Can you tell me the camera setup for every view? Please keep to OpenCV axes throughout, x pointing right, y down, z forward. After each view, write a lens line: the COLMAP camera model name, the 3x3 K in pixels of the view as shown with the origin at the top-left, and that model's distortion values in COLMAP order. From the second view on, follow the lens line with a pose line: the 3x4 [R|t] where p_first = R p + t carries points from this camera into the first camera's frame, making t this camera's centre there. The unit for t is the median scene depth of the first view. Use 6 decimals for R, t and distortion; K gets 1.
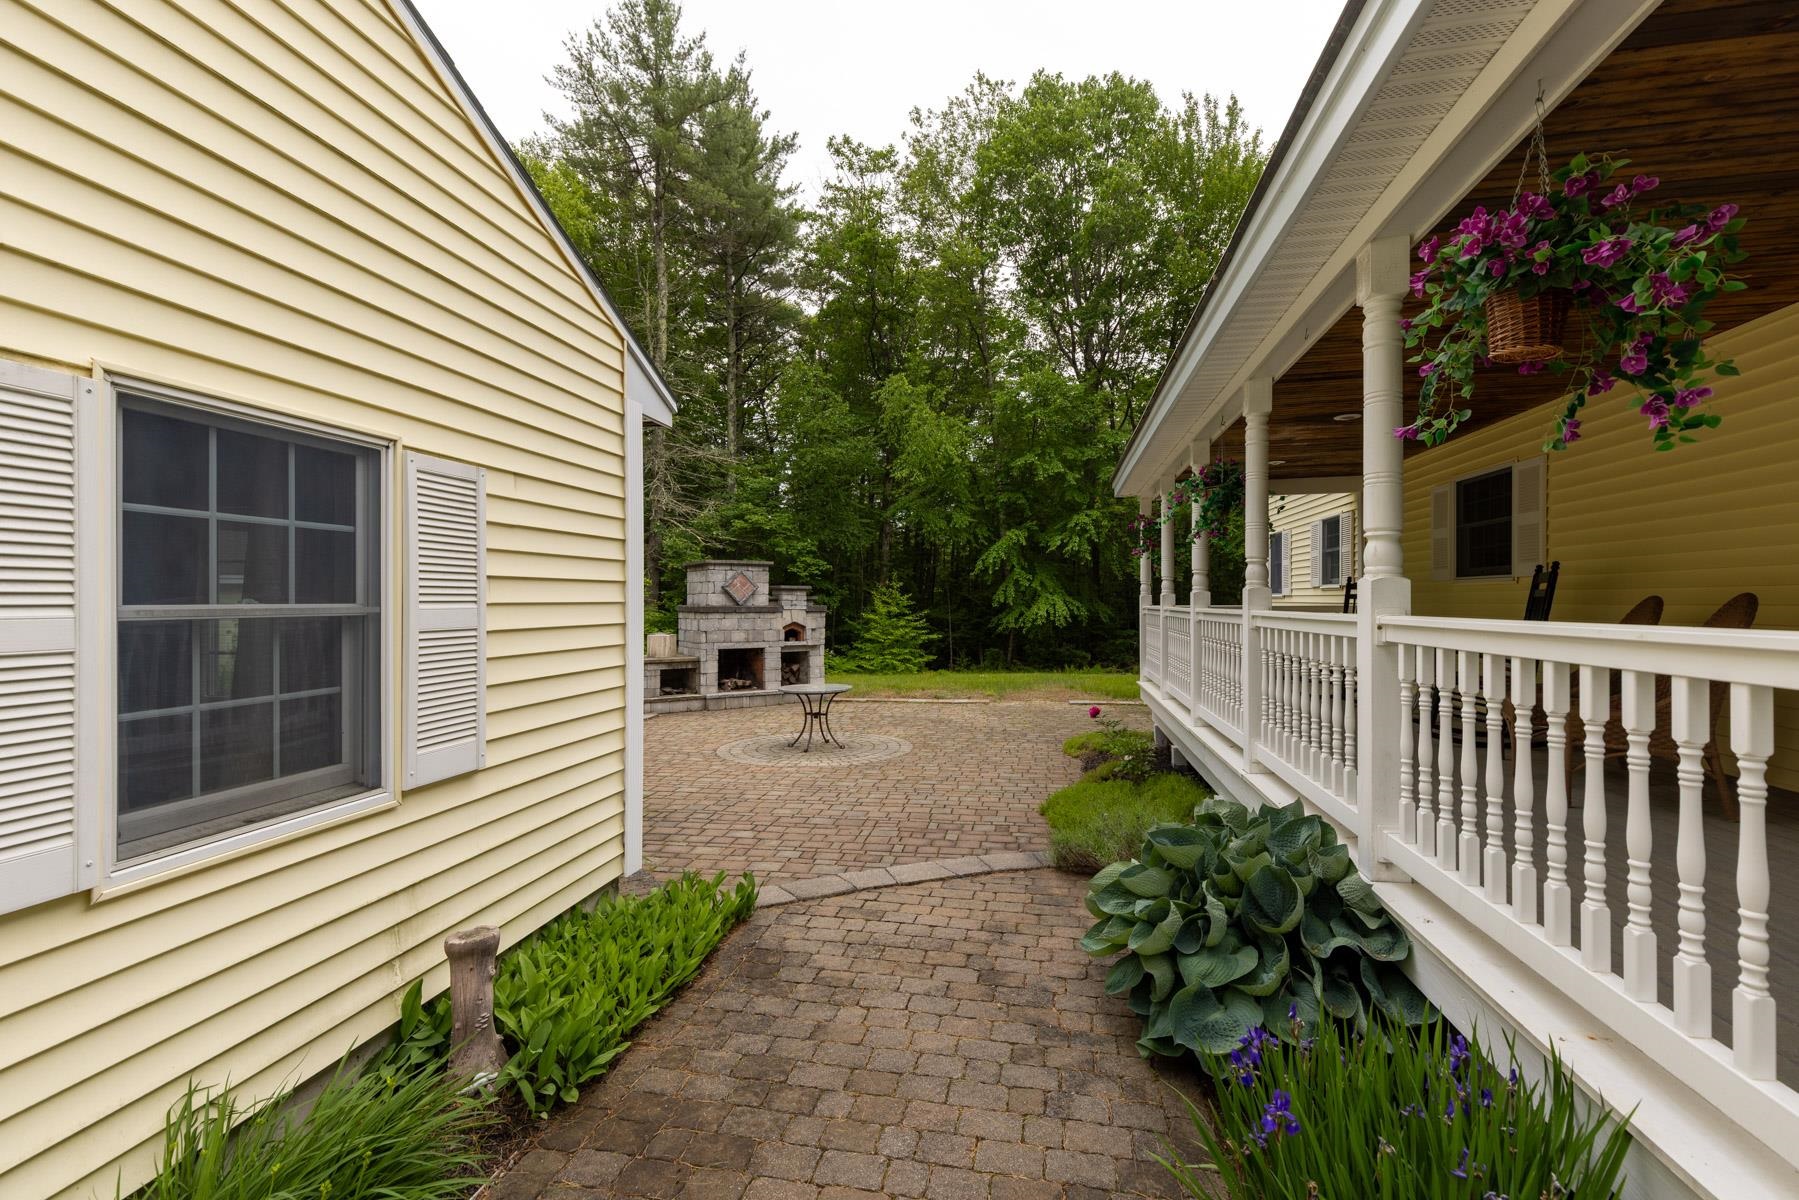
lens RADIAL K [[820.0, 0, 899.5], [0, 820.0, 600.0], [0, 0, 1]] dist [0.000201, -0.000002]
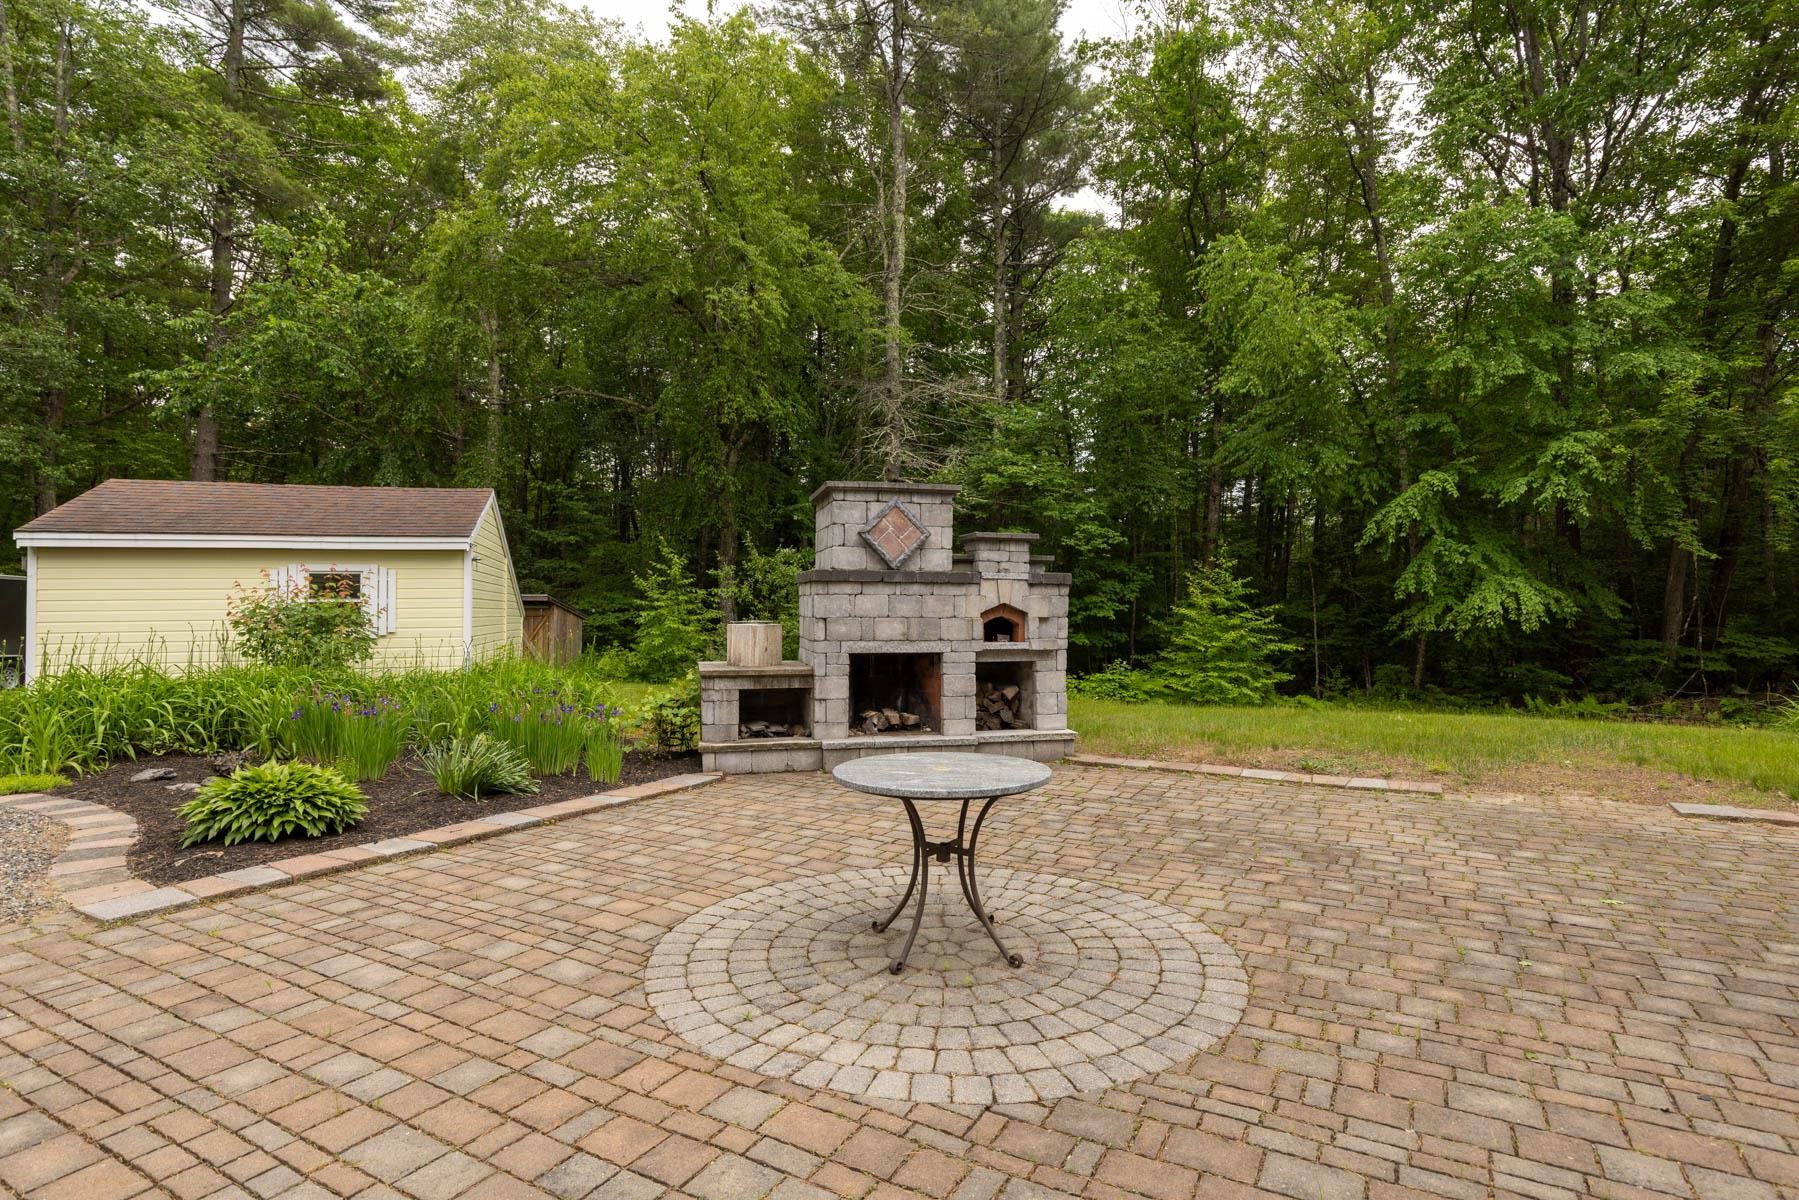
lens RADIAL K [[939.9, 0, 899.5], [0, 939.9, 600.0], [0, 0, 1]] dist [0.030560, -0.024434]
pose [[0.941099, 0.003651, -0.338111, 0.008139], [-0.004195, 0.999991, -0.000878, 0.023418], [0.338104, 0.002245, 0.941106, 0.395423]]
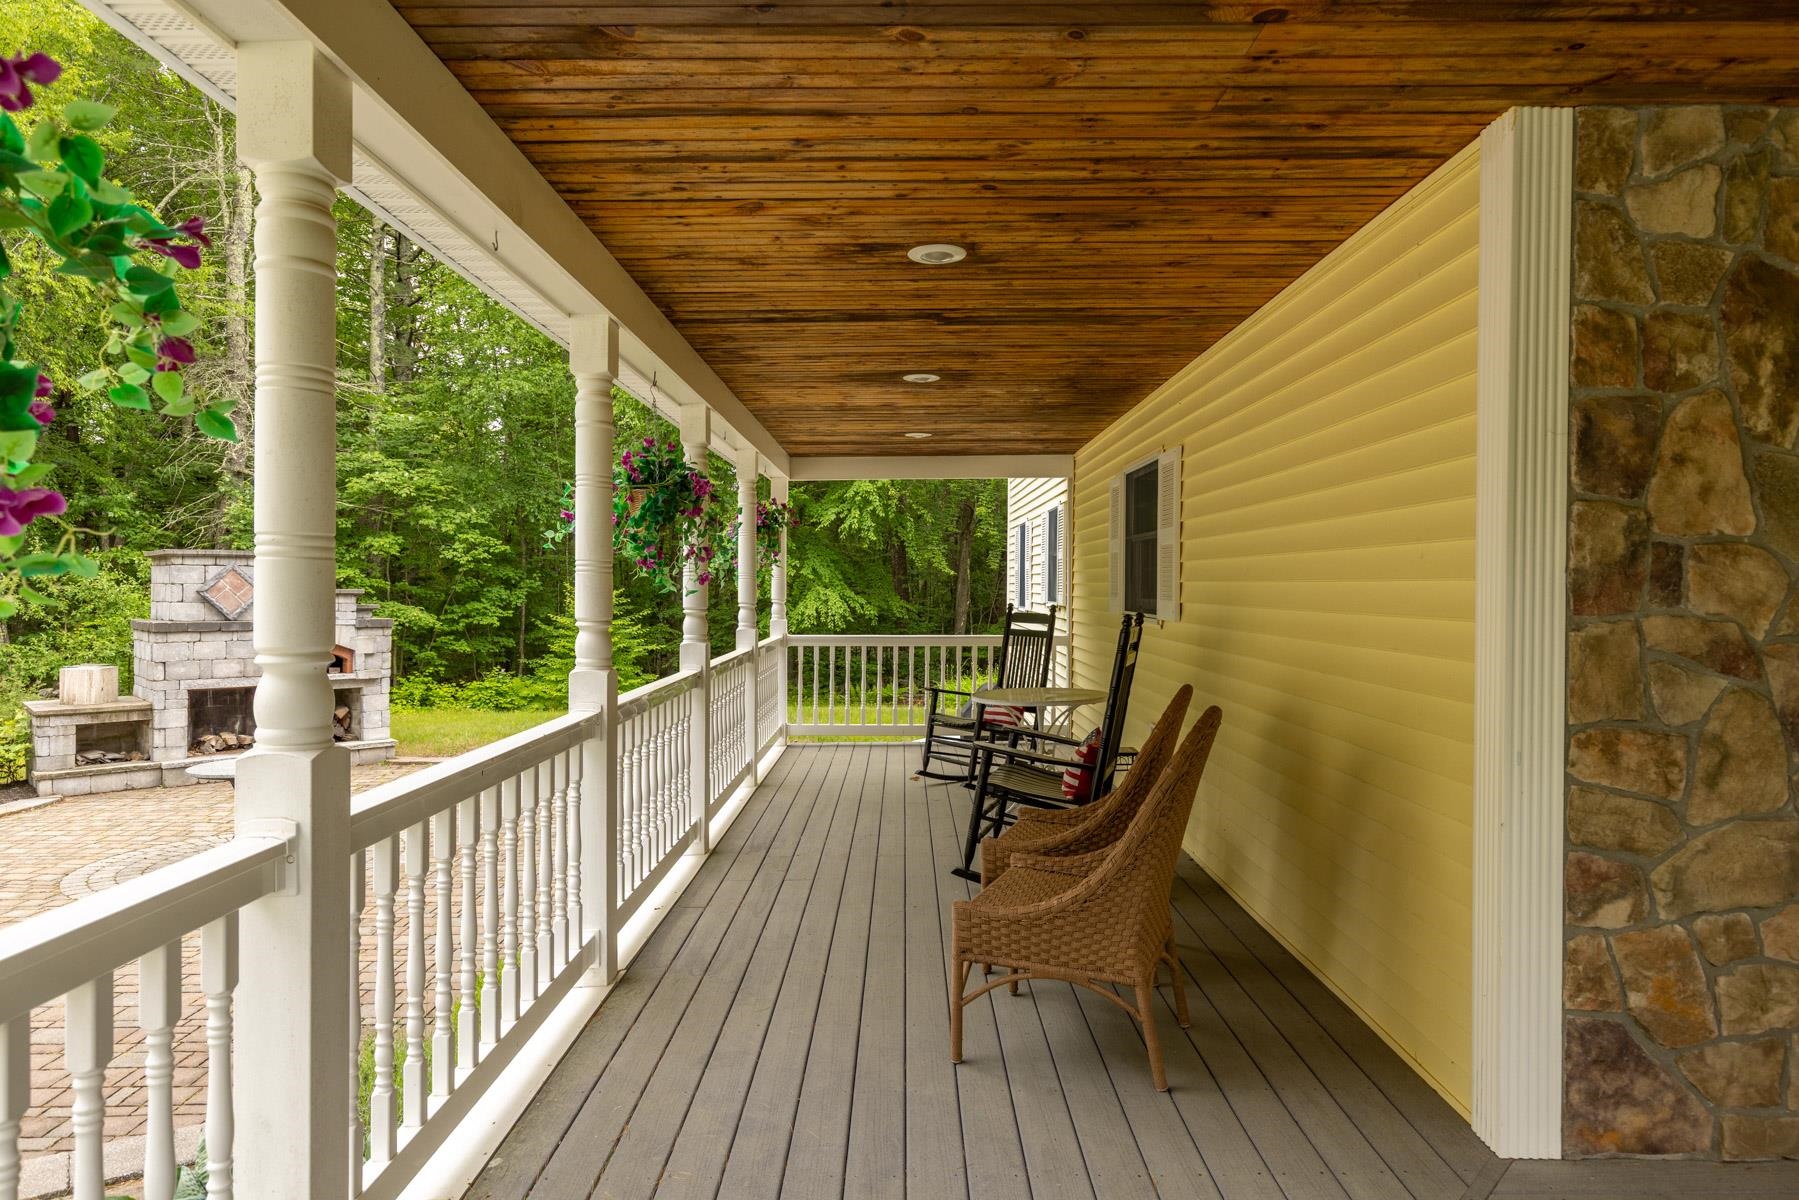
lens RADIAL K [[1094.9, 0, 899.5], [0, 1094.9, 600.0], [0, 0, 1]] dist [0.018579, 0.000360]
pose [[0.983307, 0.005102, 0.181882, 0.144984], [-0.007695, 0.999879, 0.013550, -0.022201], [-0.181791, -0.014724, 0.983227, 0.050891]]
